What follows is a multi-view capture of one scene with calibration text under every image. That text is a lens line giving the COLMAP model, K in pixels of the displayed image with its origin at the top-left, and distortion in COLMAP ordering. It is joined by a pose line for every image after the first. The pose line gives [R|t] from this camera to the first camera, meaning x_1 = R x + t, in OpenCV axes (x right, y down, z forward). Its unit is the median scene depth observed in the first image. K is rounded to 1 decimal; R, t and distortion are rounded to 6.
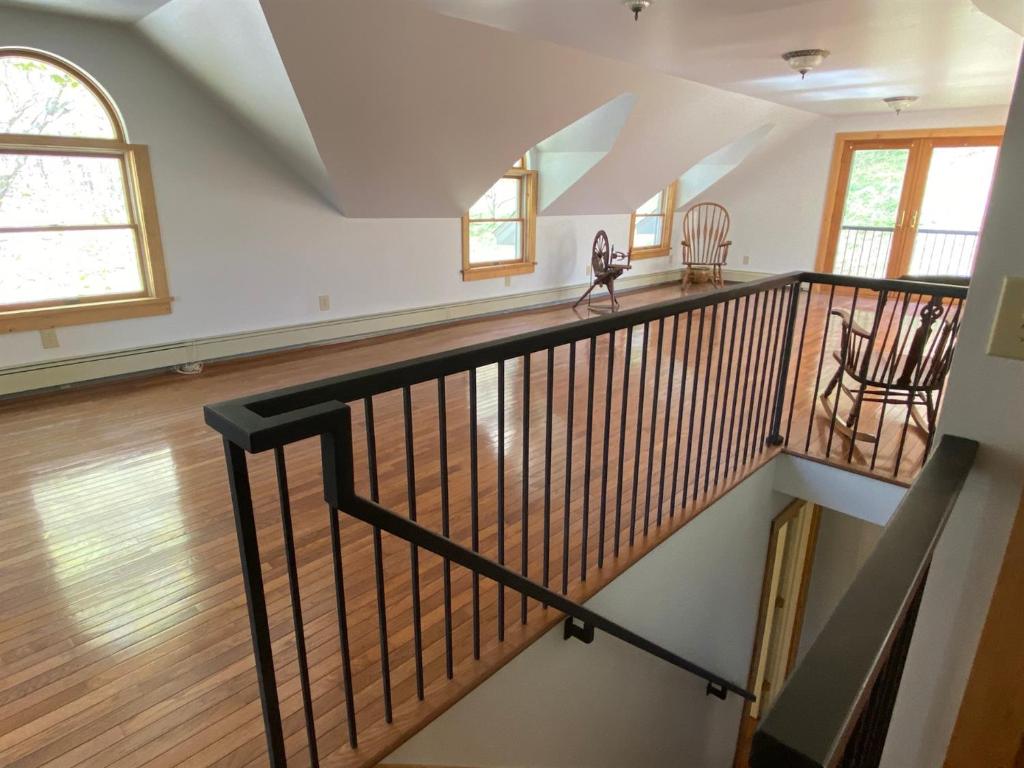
lens RADIAL K [[613.5, 0, 518.5], [0, 613.5, 380.1], [0, 0, 1]] dist [0.066172, -0.074558]
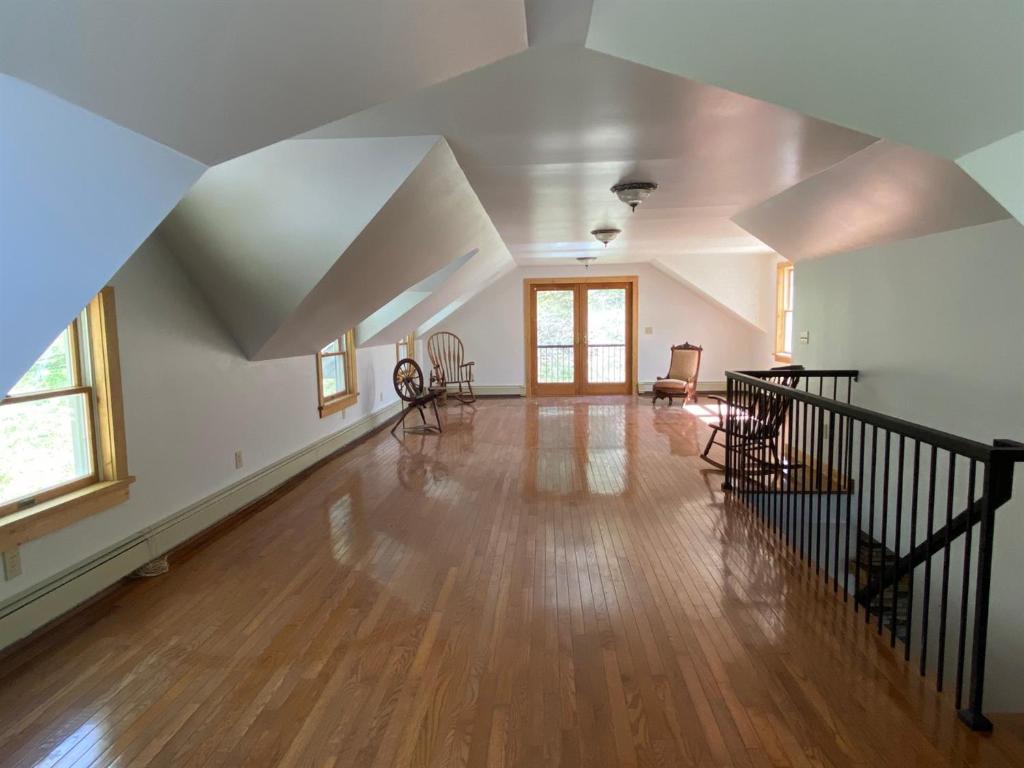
lens RADIAL K [[613.5, 0, 518.5], [0, 613.5, 380.1], [0, 0, 1]] dist [0.066172, -0.074558]
pose [[0.768101, -0.084804, 0.634688, -0.414559], [0.208017, 0.970478, -0.122072, -0.035574], [-0.605598, 0.225789, 0.763066, 0.068616]]
